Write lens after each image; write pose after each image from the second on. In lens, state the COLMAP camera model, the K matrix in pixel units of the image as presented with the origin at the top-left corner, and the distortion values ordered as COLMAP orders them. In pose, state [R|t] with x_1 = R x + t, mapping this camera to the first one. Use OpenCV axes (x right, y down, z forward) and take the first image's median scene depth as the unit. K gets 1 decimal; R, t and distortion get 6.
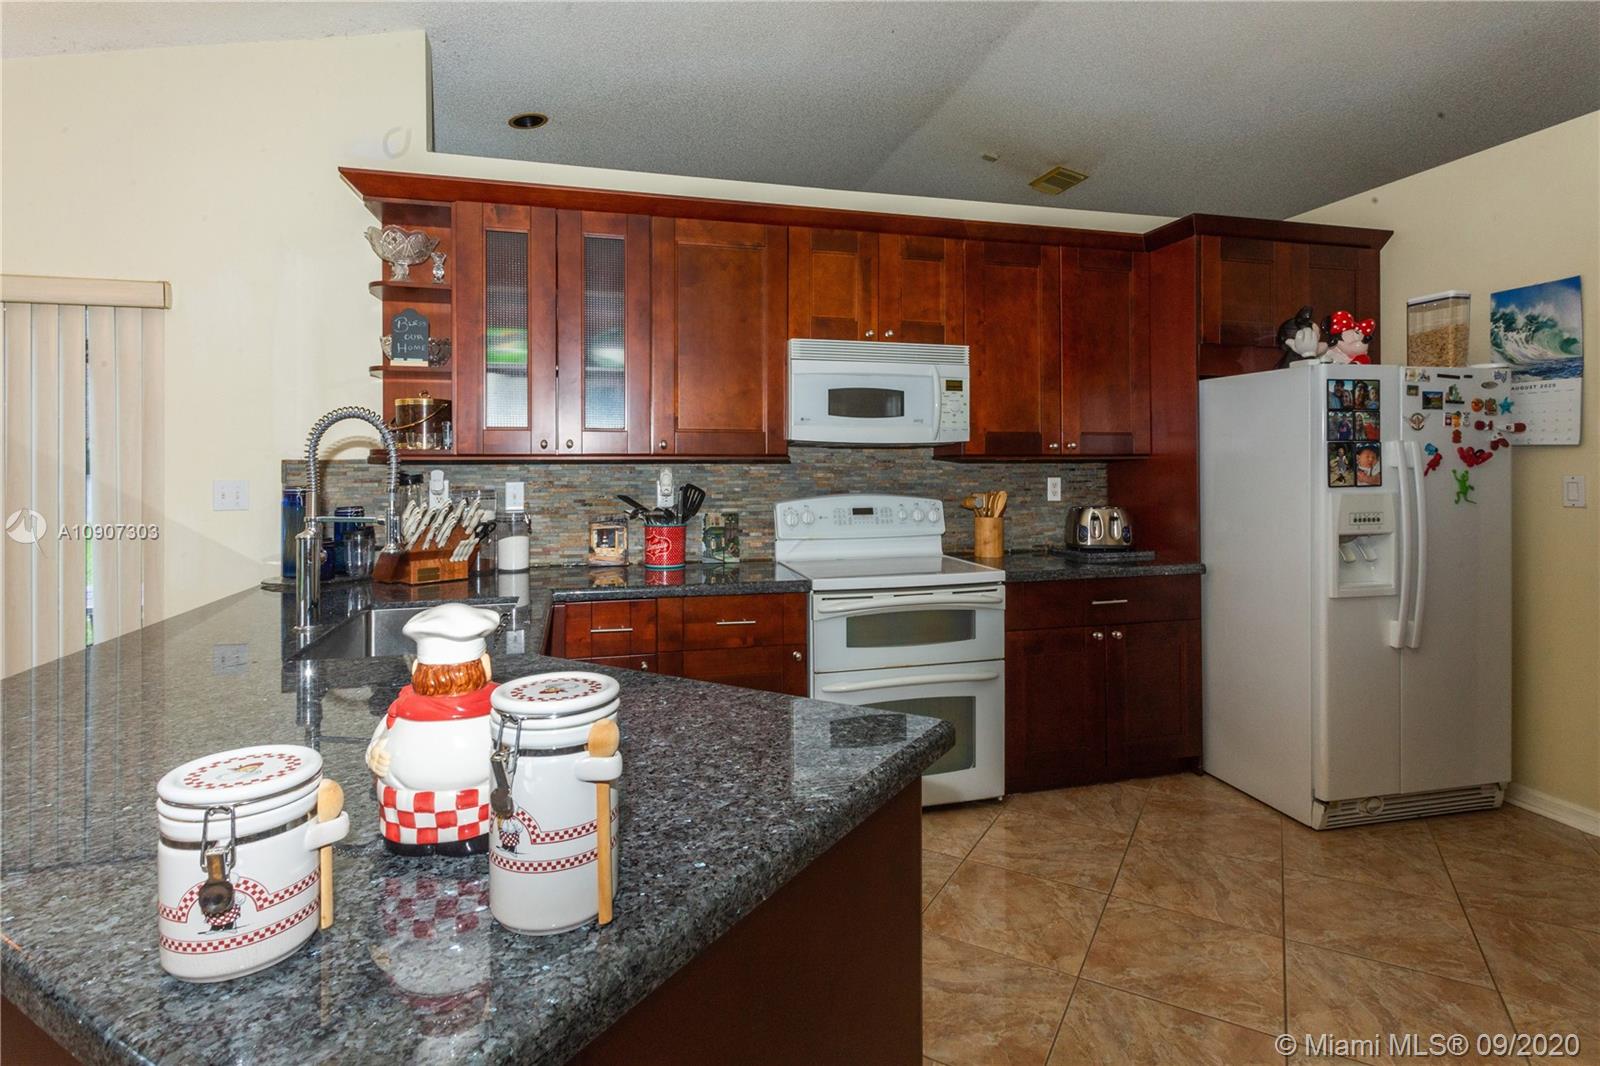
lens RADIAL K [[793.7, 0, 800.5], [0, 793.7, 474.1], [0, 0, 1]] dist [-0.019511, -0.000462]
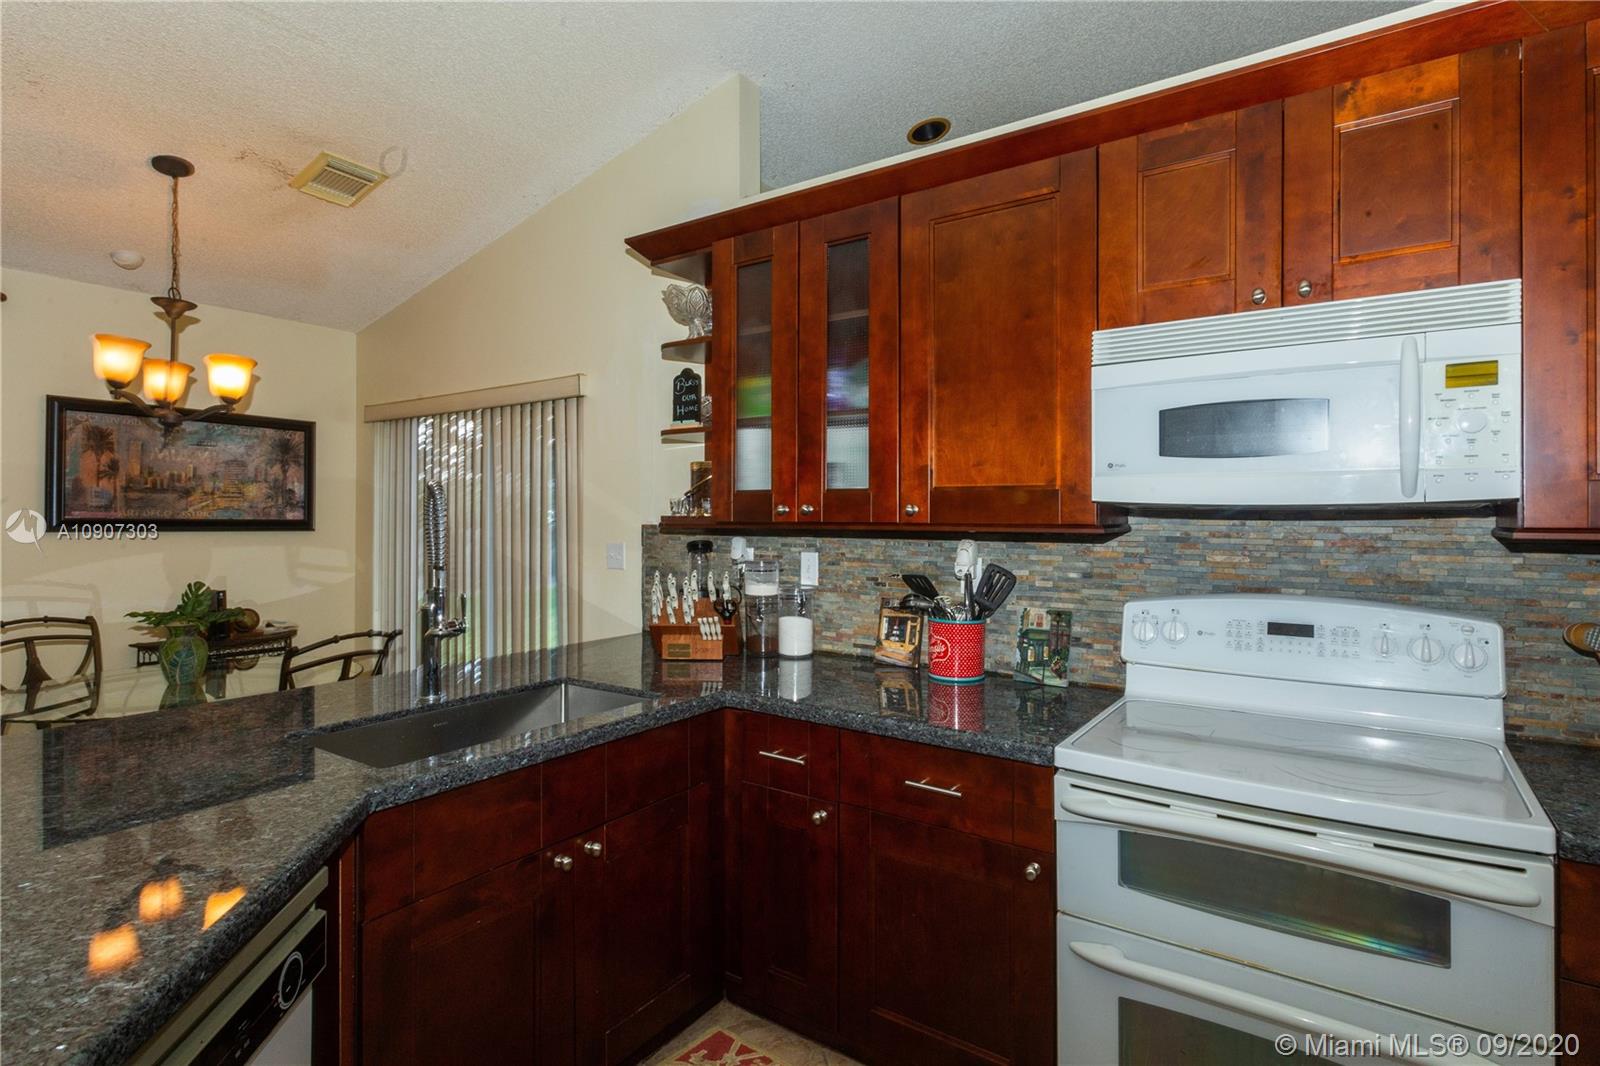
lens RADIAL K [[791.6, 0, 801.8], [0, 791.6, 522.6], [0, 0, 1]] dist [-0.002994, -0.000129]
pose [[0.659566, 0.010492, -0.751573, 0.278949], [-0.012749, 0.999915, 0.002771, -0.024552], [0.751538, 0.007754, 0.659644, 0.420851]]
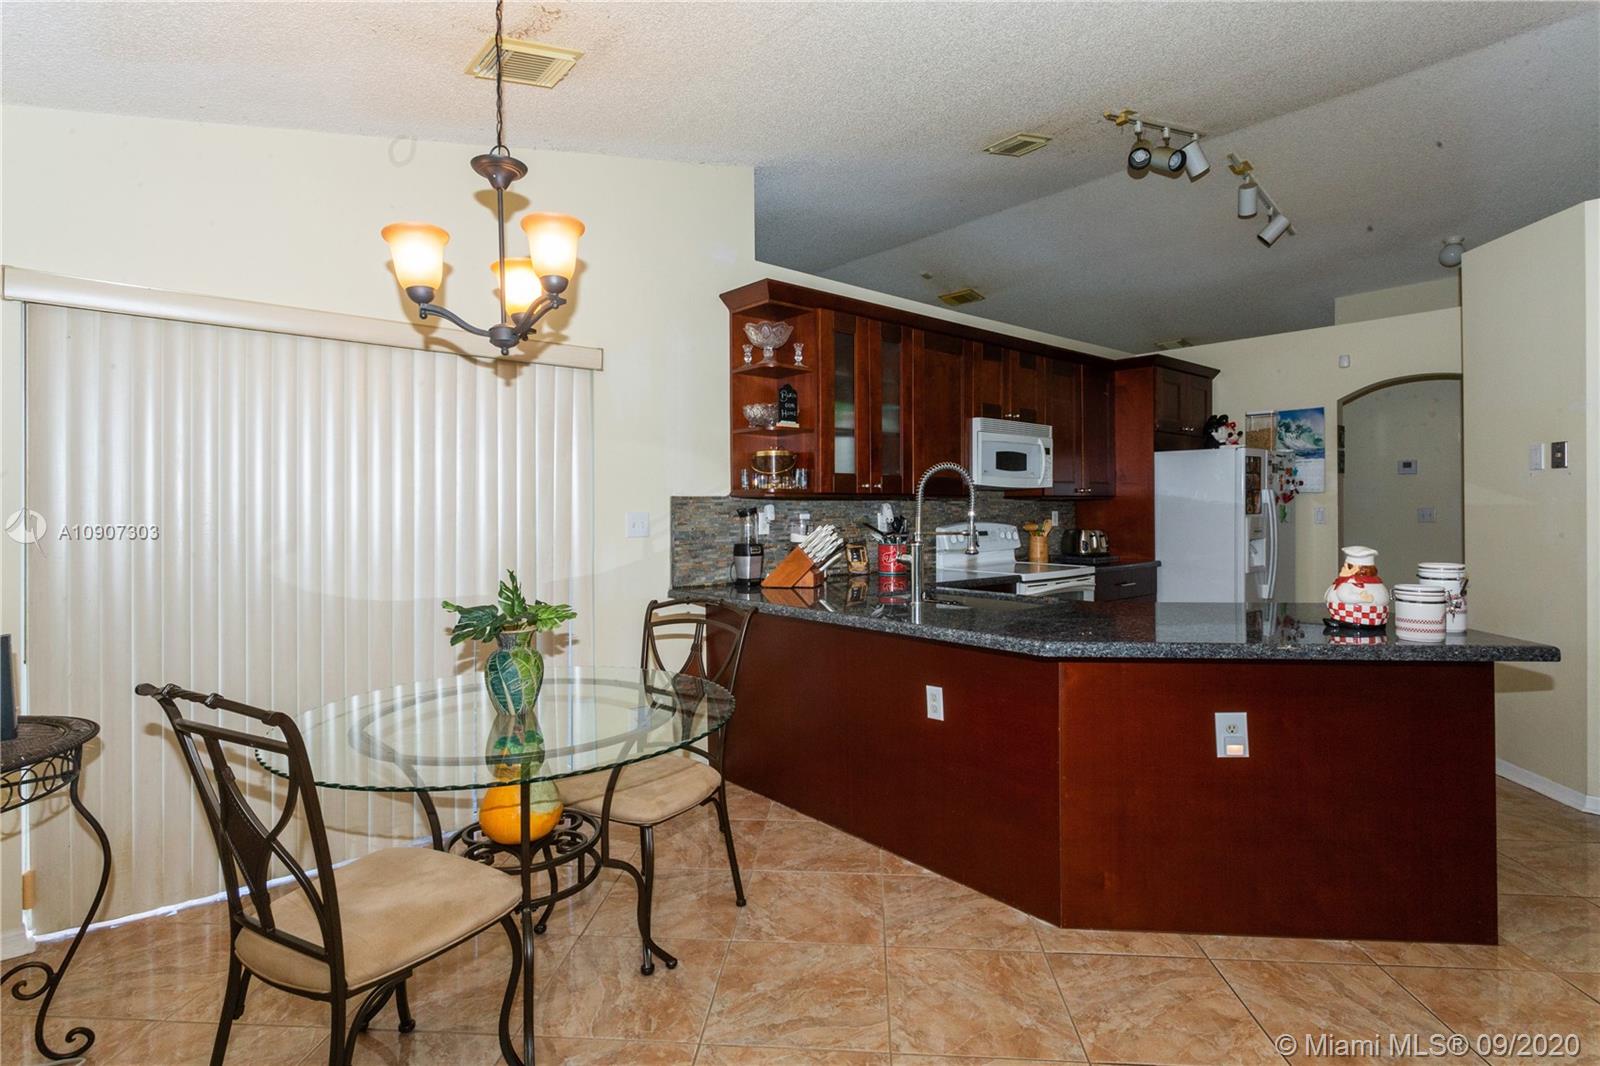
lens RADIAL K [[812.5, 0, 798.7], [0, 812.5, 496.0], [0, 0, 1]] dist [-0.004457, -0.000391]
pose [[0.894228, 0.006221, 0.447569, -0.955292], [0.002760, 0.999808, -0.019409, 0.006255], [-0.447604, 0.018591, 0.894039, -0.211150]]
